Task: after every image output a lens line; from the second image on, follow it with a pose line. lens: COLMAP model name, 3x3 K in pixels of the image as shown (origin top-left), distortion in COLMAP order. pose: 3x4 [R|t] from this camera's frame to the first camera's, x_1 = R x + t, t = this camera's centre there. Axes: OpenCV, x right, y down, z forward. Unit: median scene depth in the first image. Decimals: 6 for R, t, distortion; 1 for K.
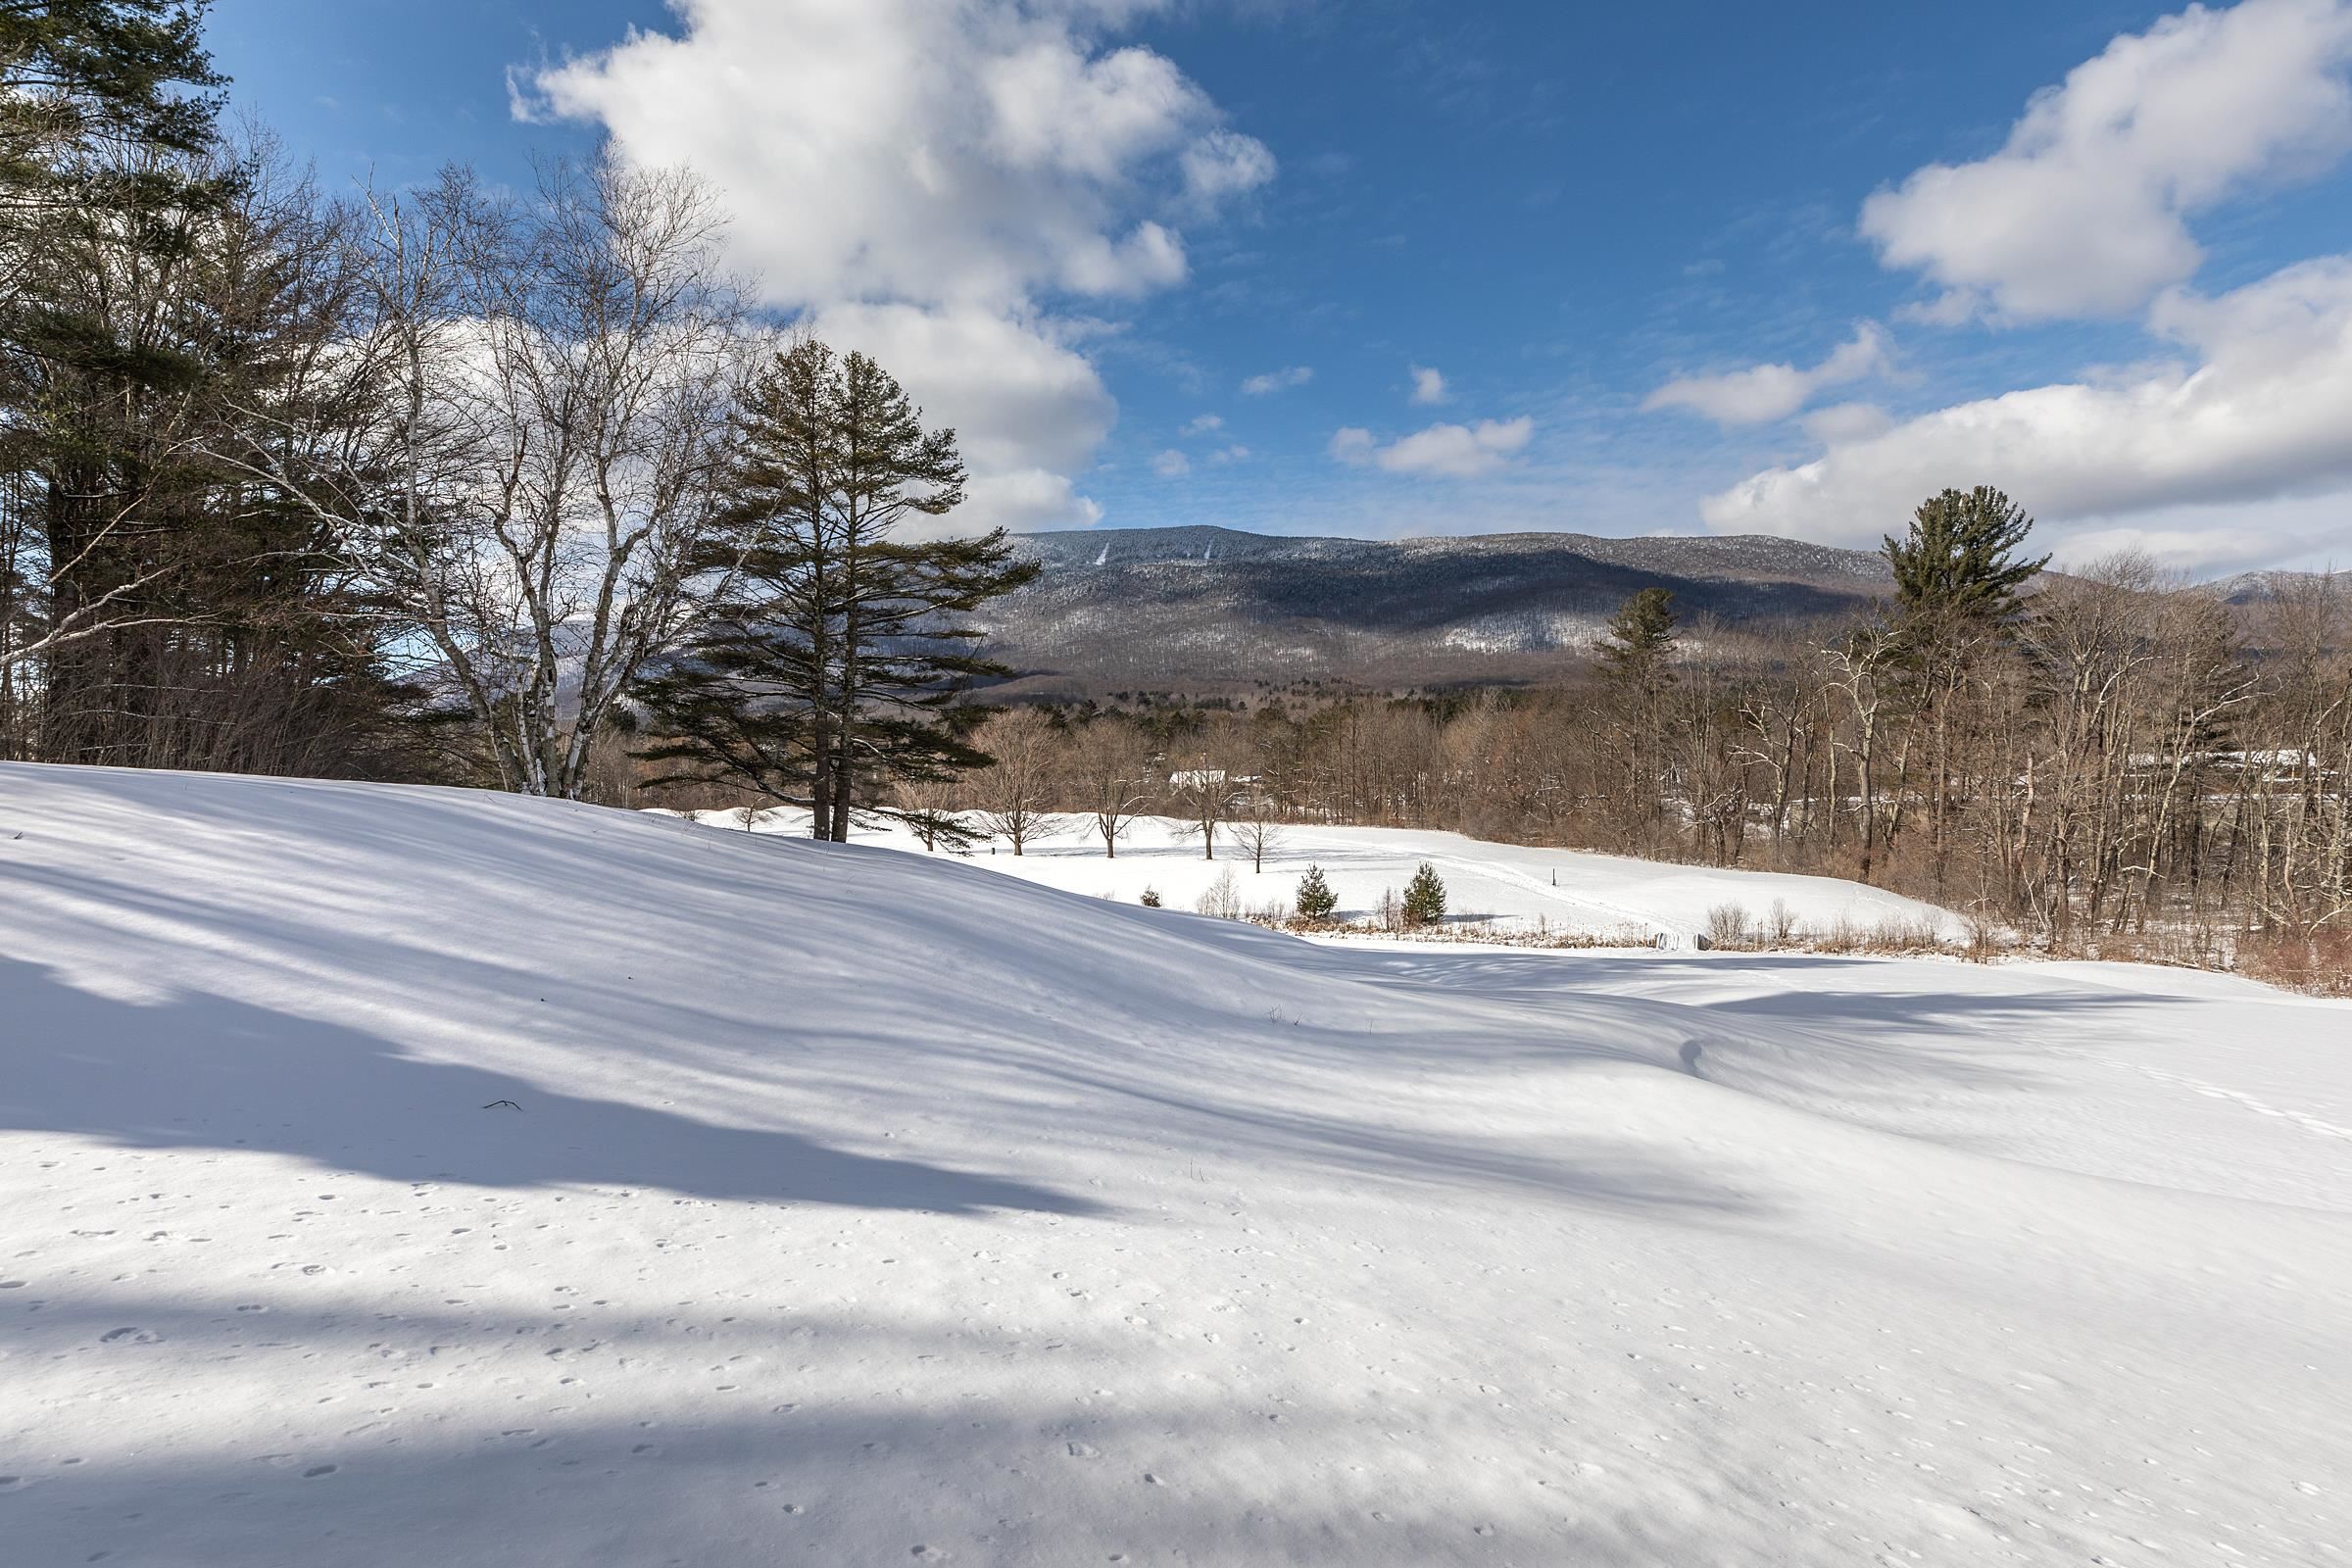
lens RADIAL K [[1224.2, 0, 1180.3], [0, 1224.2, 787.1], [0, 0, 1]] dist [-0.007293, -0.000221]
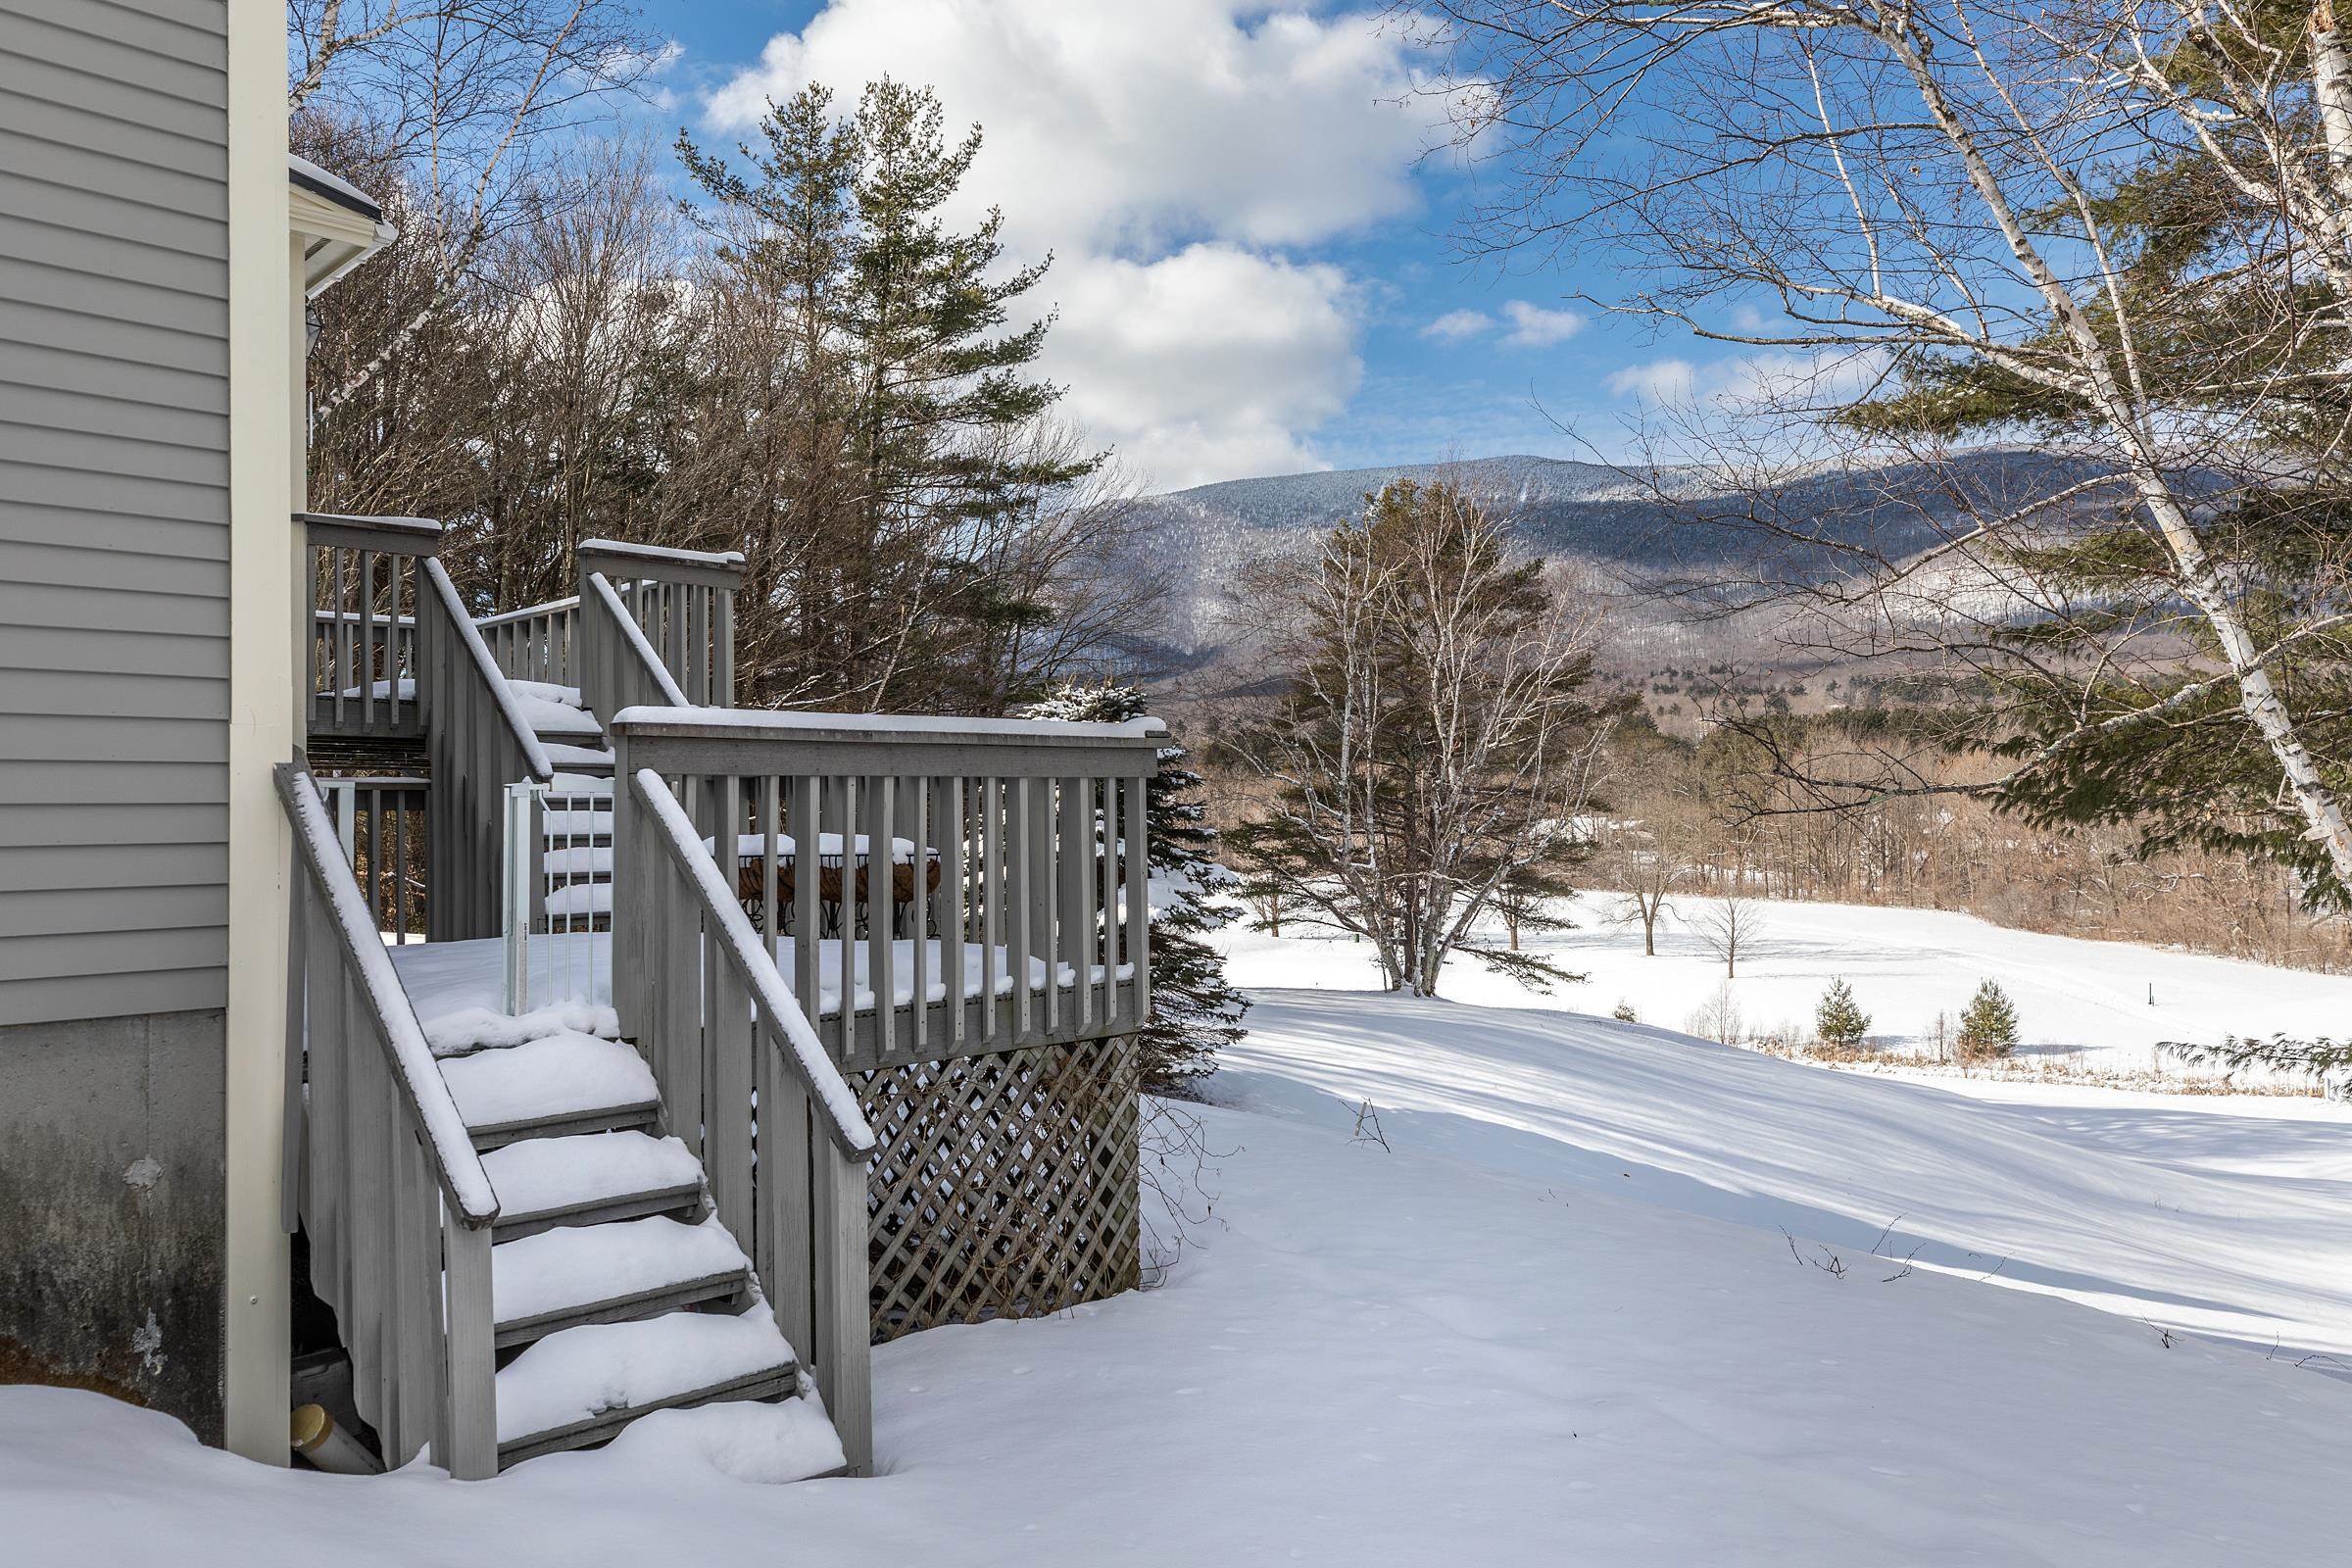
lens RADIAL K [[1673.3, 0, 1166.3], [0, 1673.3, 769.9], [0, 0, 1]] dist [0.005330, 0.001529]
pose [[0.981934, -0.010745, -0.188916, -0.123192], [0.004929, 0.999500, -0.031231, -0.044654], [0.189157, 0.029736, 0.981496, -0.194632]]
